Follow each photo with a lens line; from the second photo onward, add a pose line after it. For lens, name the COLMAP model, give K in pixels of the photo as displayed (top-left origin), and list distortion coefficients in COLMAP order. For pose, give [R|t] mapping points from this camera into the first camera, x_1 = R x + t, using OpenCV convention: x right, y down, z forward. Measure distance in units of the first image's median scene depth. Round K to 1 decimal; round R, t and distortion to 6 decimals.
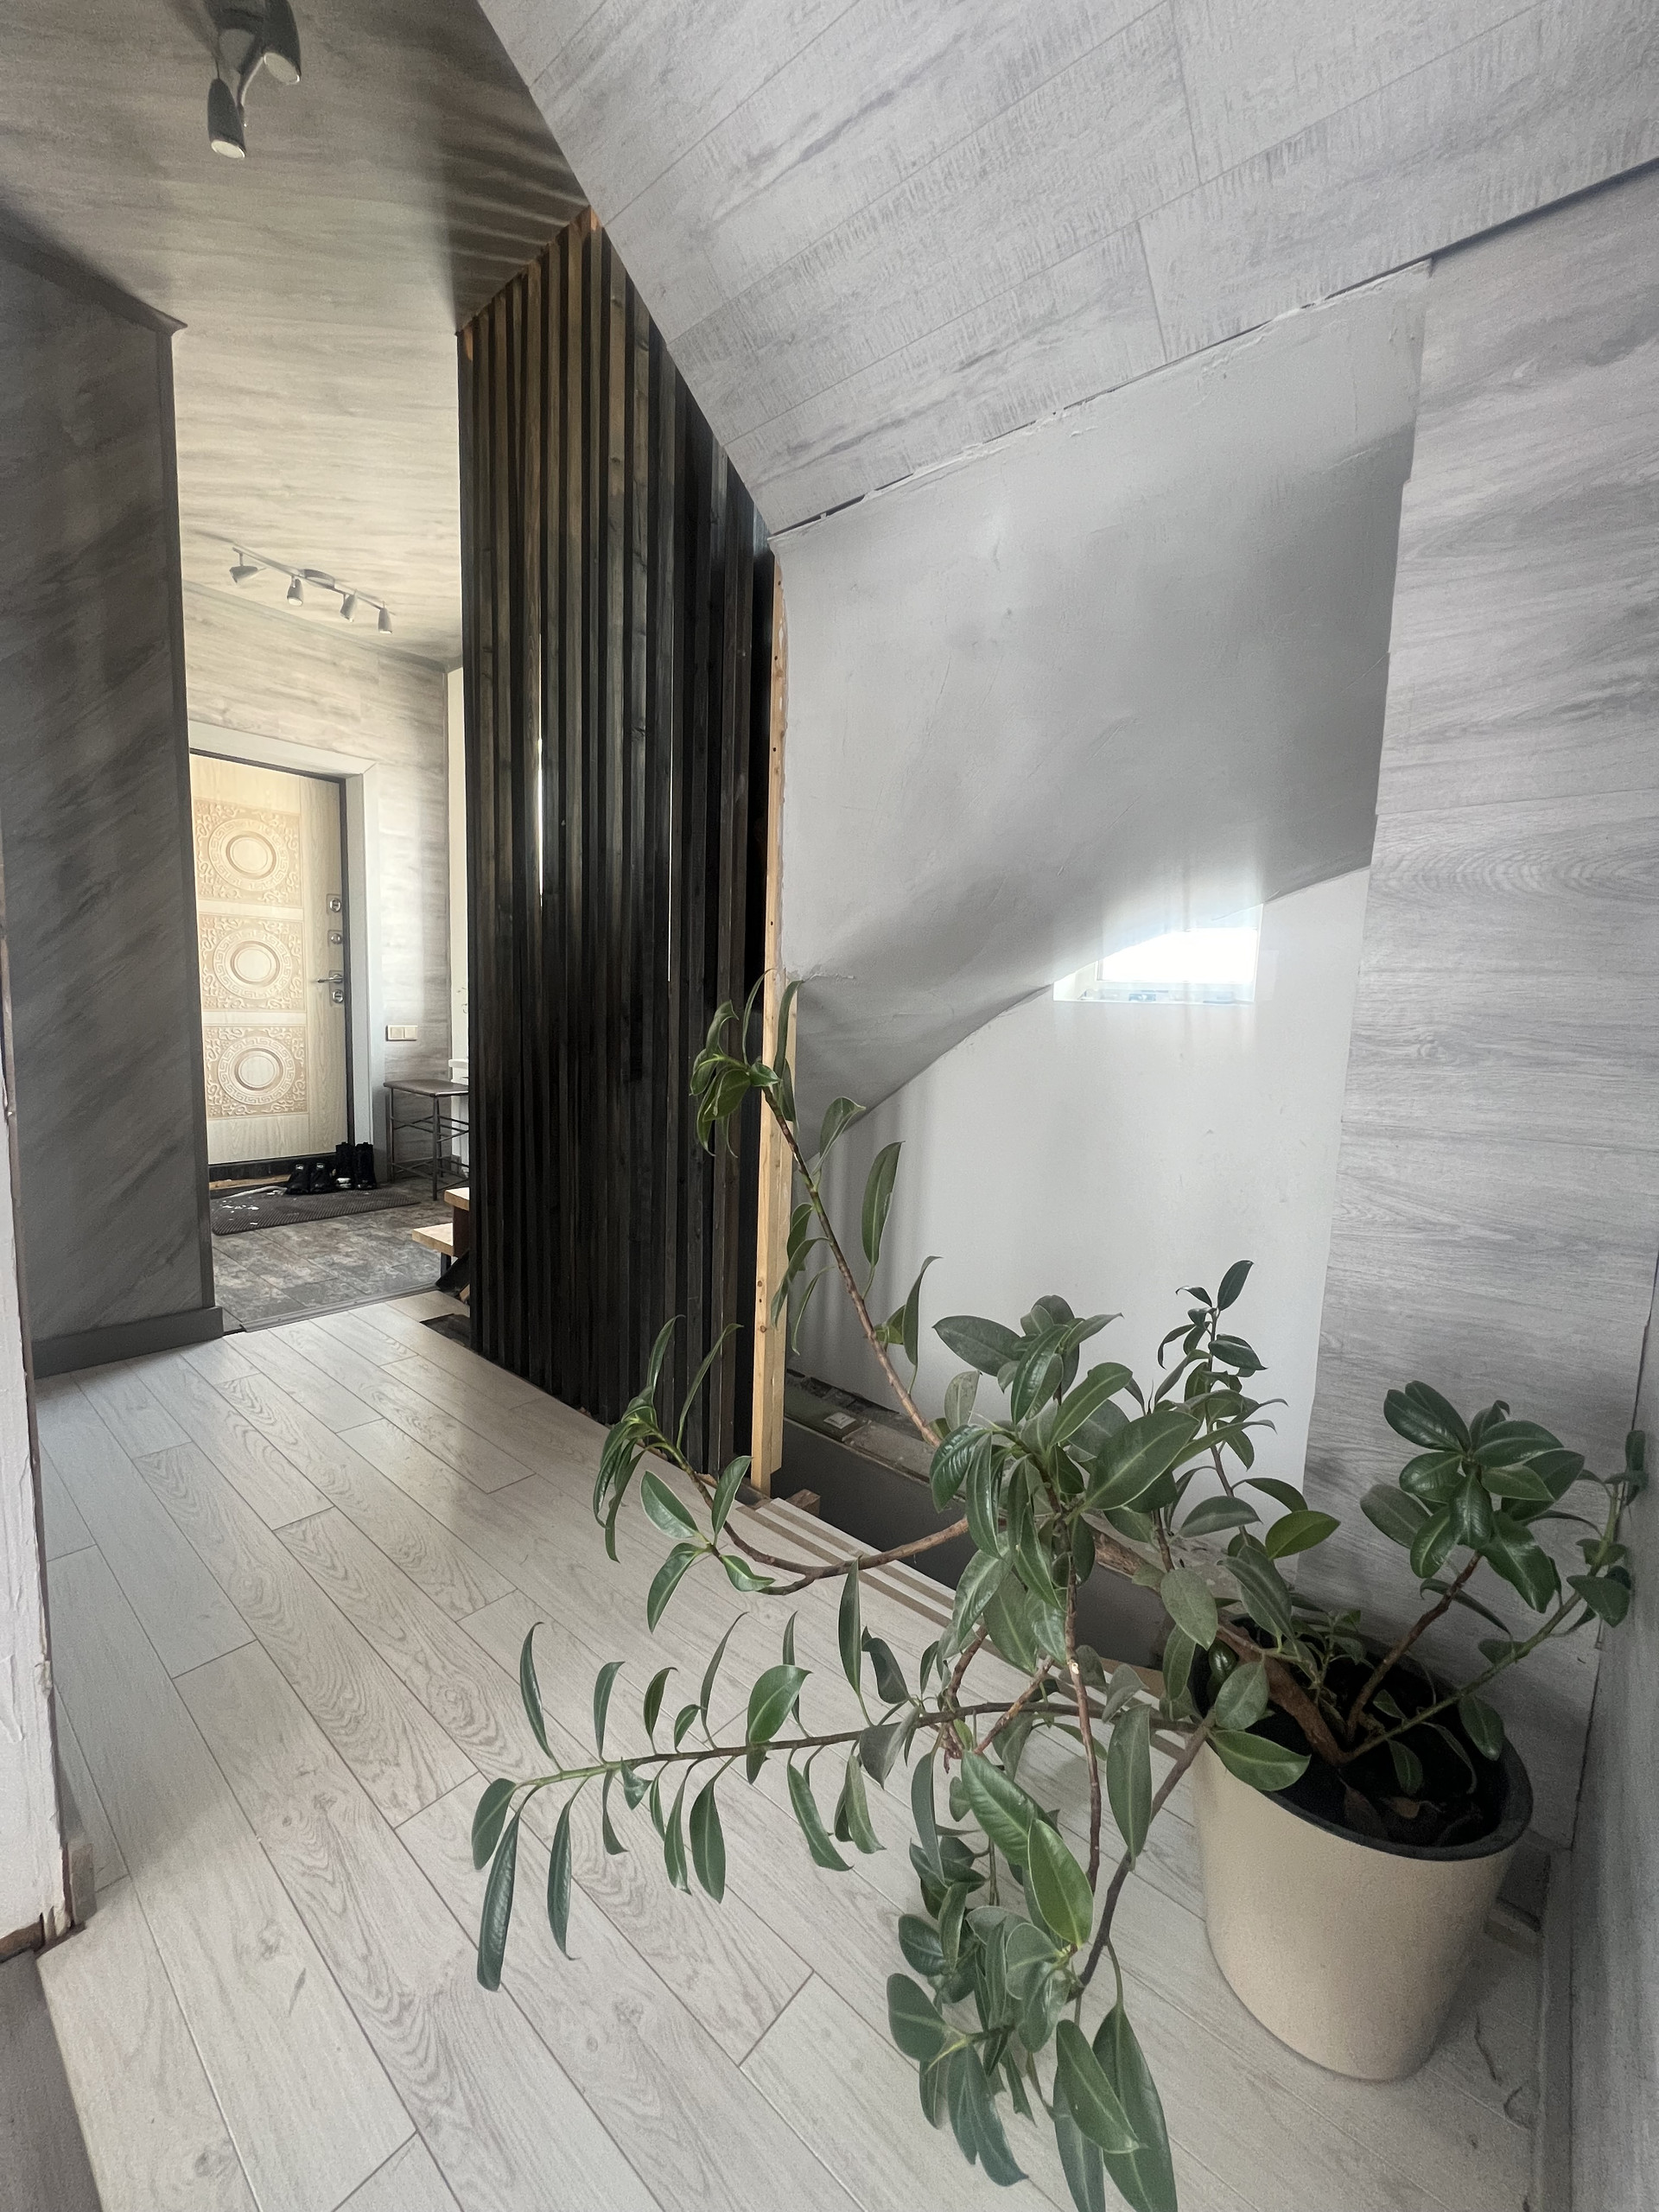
lens RADIAL K [[882.6, 0, 829.5], [0, 882.6, 1106.0], [0, 0, 1]] dist [-0.001668, -0.000105]
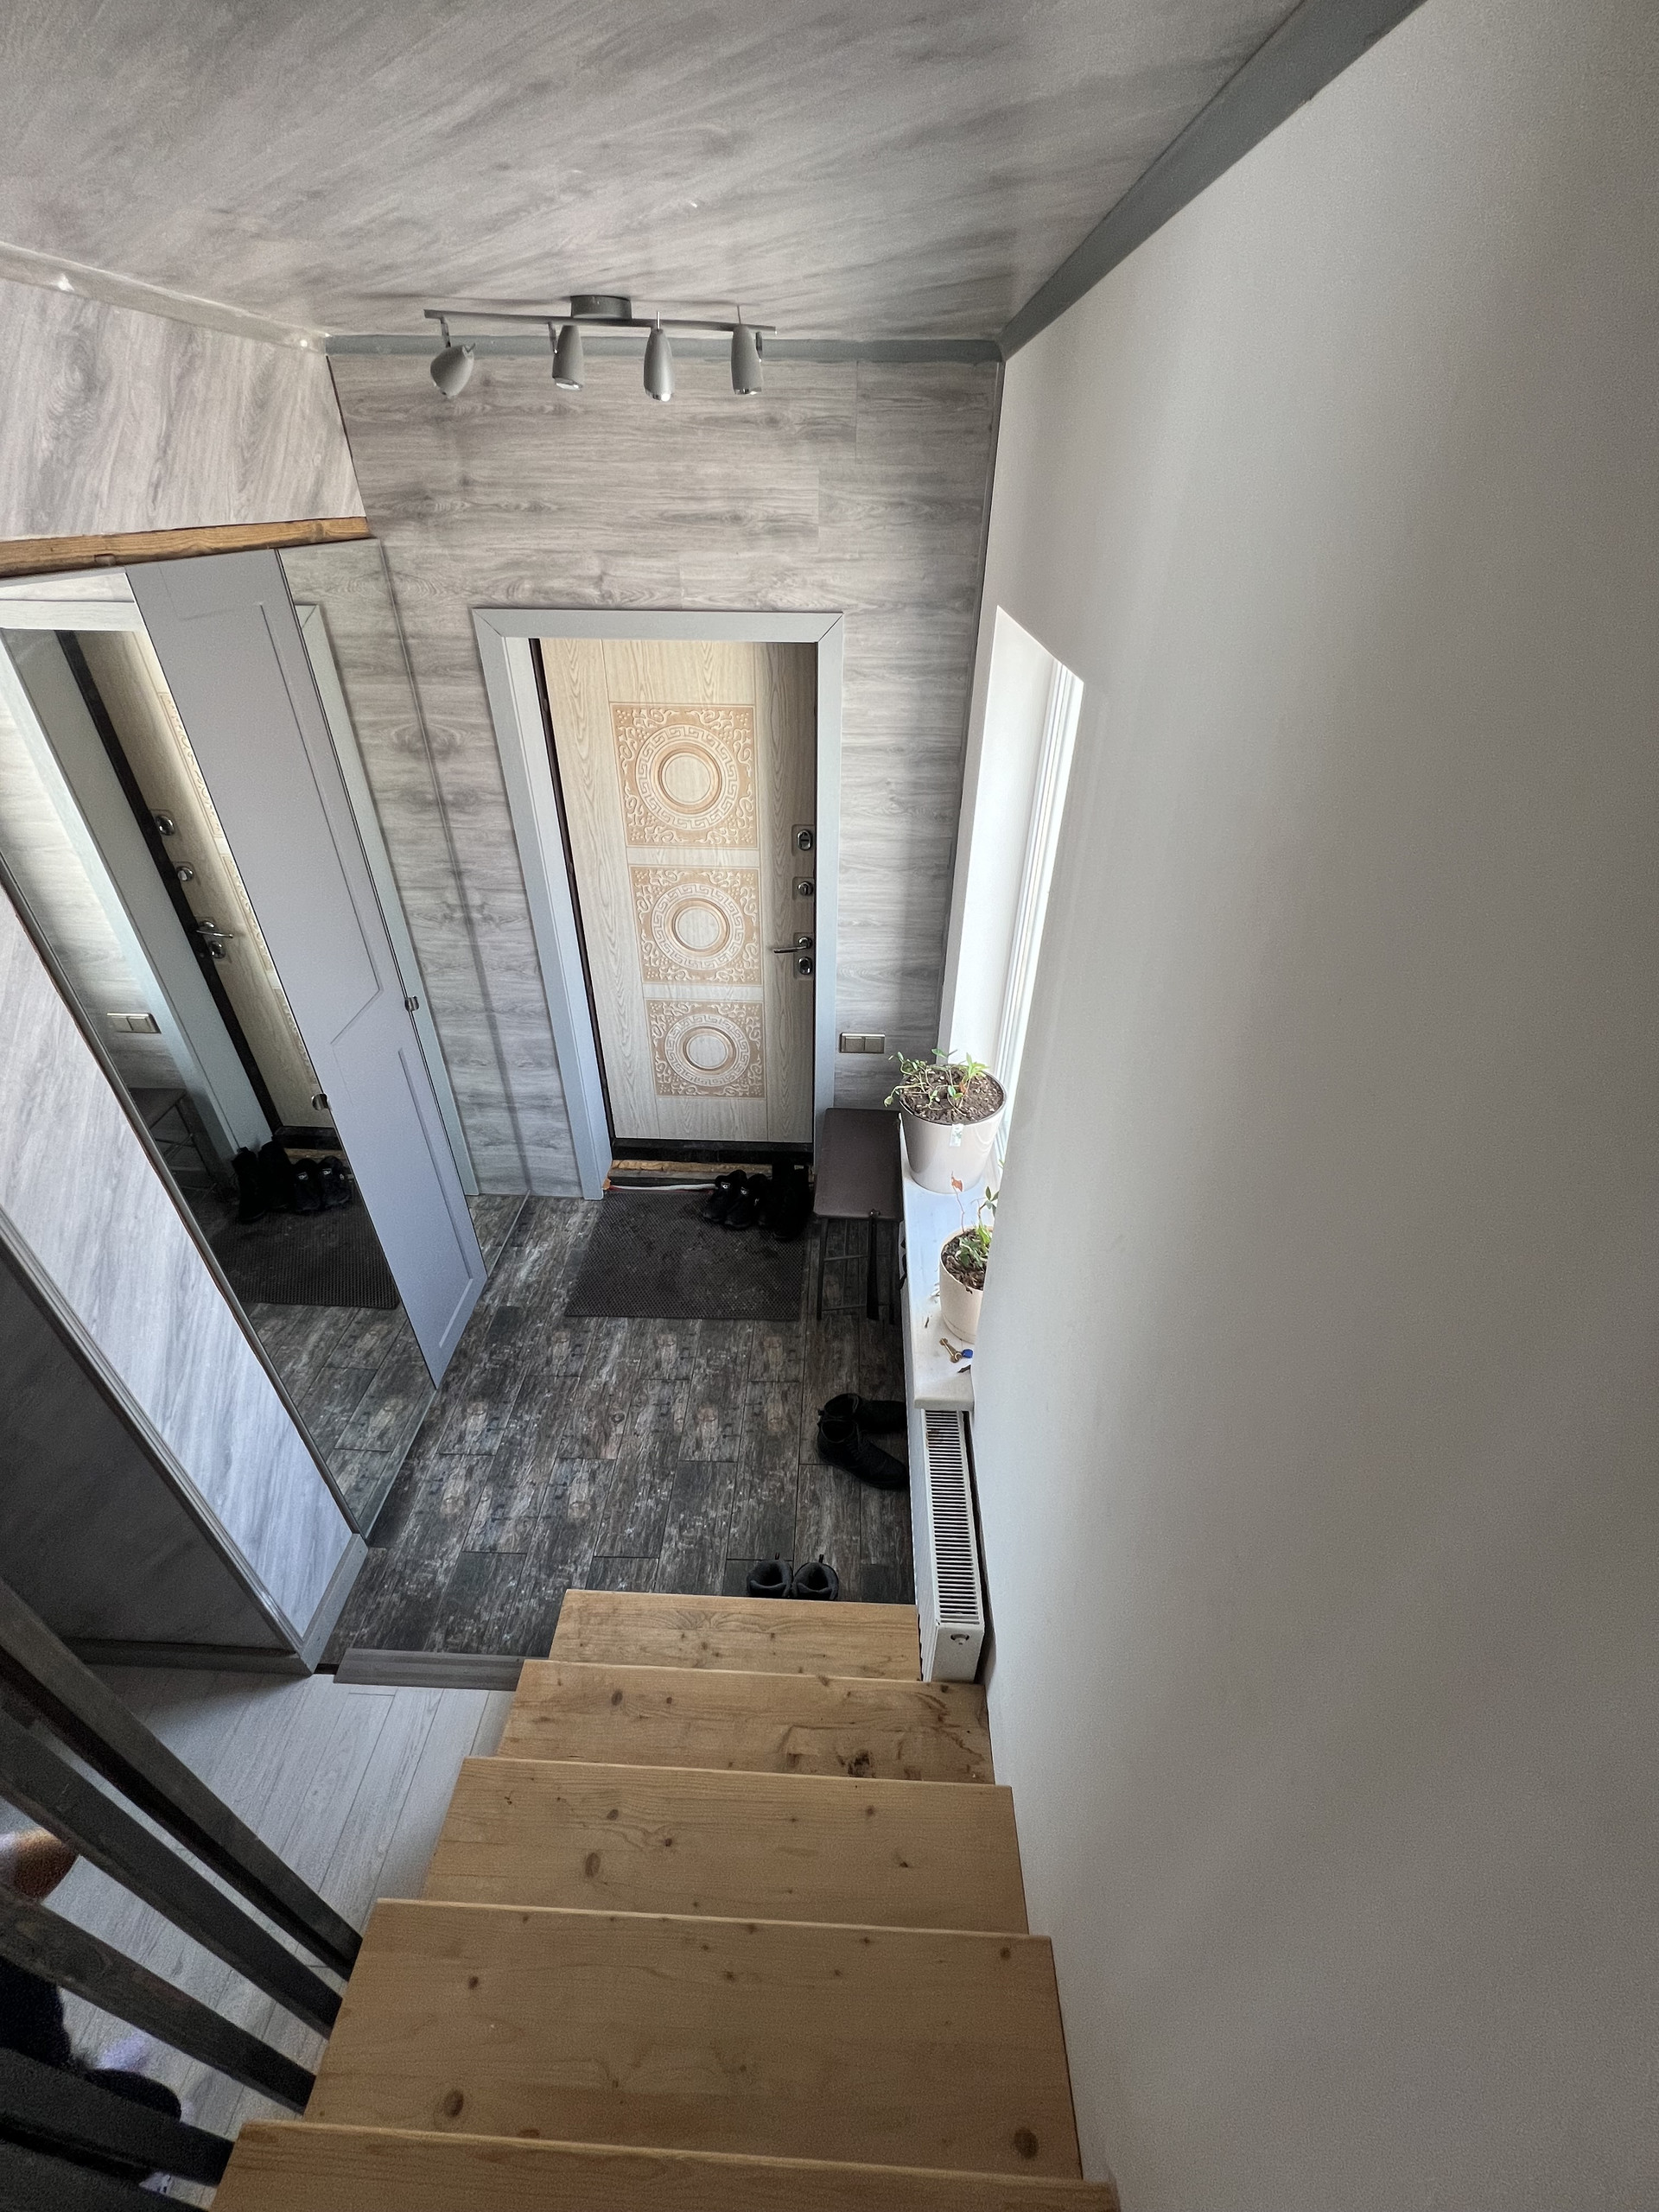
lens RADIAL K [[886.7, 0, 823.0], [0, 886.7, 1105.9], [0, 0, 1]] dist [-0.002773, 0.000486]
pose [[0.617786, 0.427100, -0.660247, -0.034739], [-0.082415, 0.870182, 0.485789, -0.394774], [0.782015, -0.245699, 0.572786, 0.612363]]
